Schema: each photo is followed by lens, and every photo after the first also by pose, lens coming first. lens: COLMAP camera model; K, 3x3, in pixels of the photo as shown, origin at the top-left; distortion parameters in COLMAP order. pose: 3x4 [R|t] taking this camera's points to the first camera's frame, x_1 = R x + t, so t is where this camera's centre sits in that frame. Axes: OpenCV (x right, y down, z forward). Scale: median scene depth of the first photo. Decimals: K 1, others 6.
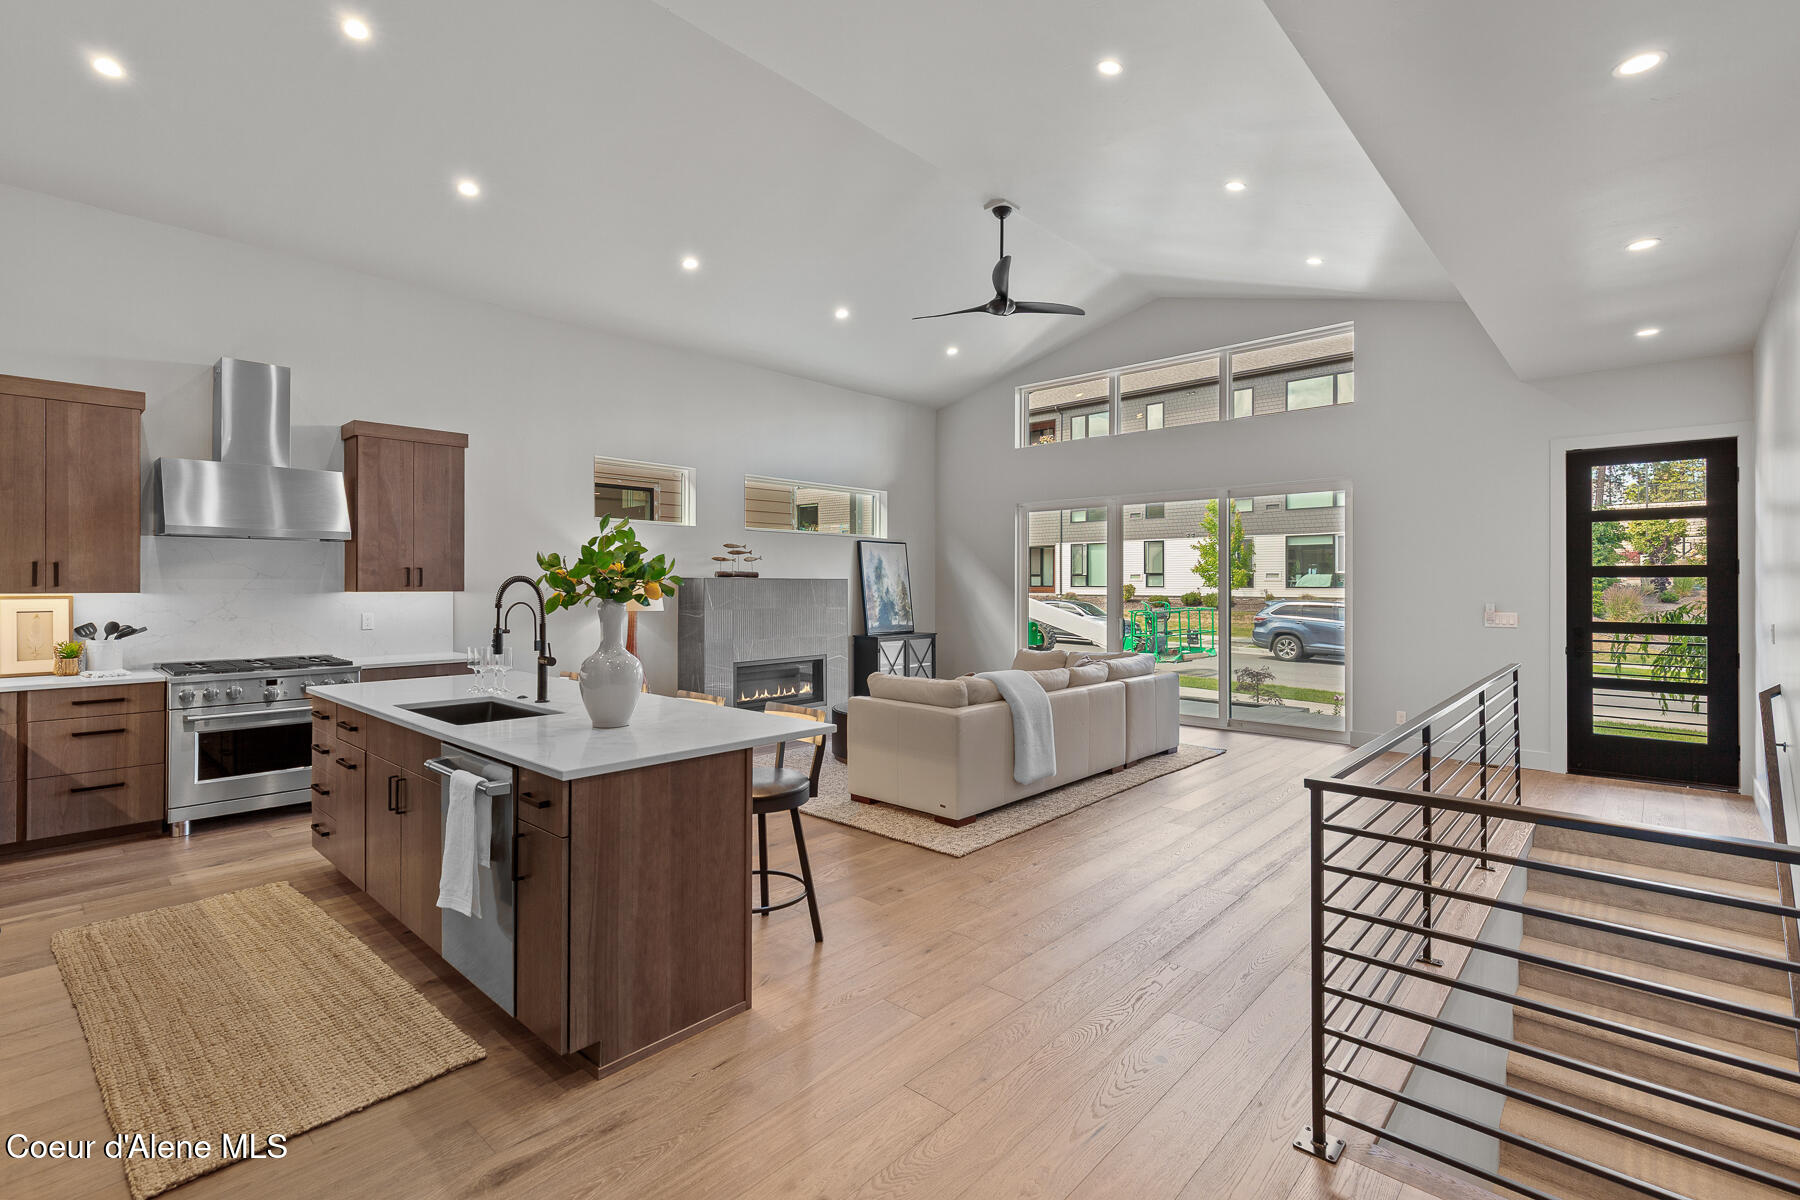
lens RADIAL K [[815.2, 0, 909.3], [0, 815.2, 582.3], [0, 0, 1]] dist [0.002755, 0.000241]
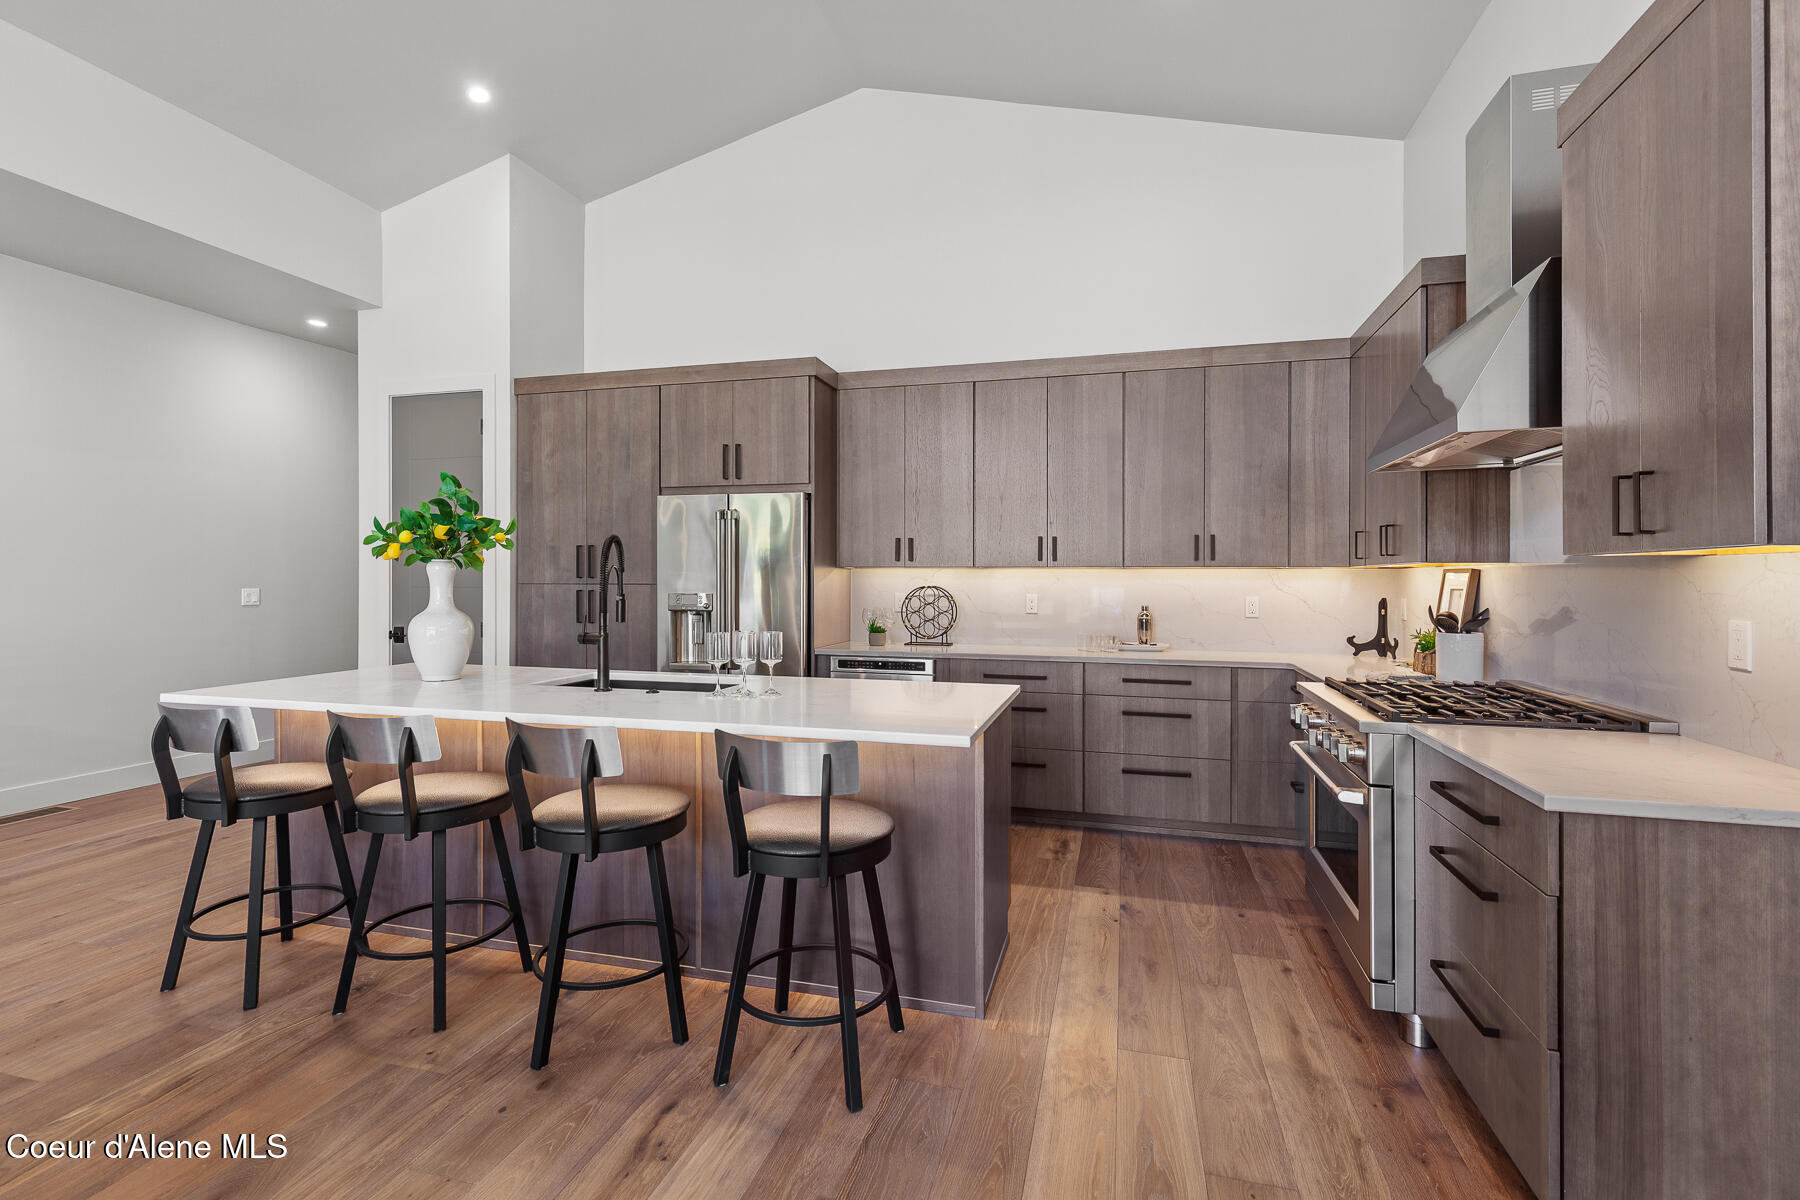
lens RADIAL K [[815.2, 0, 906.9], [0, 815.2, 581.0], [0, 0, 1]] dist [0.002755, 0.000241]
pose [[-0.892370, -0.002422, -0.451297, -0.228130], [-0.003439, 0.999993, 0.001433, 0.023465], [0.451291, 0.002831, -0.892373, 1.186469]]
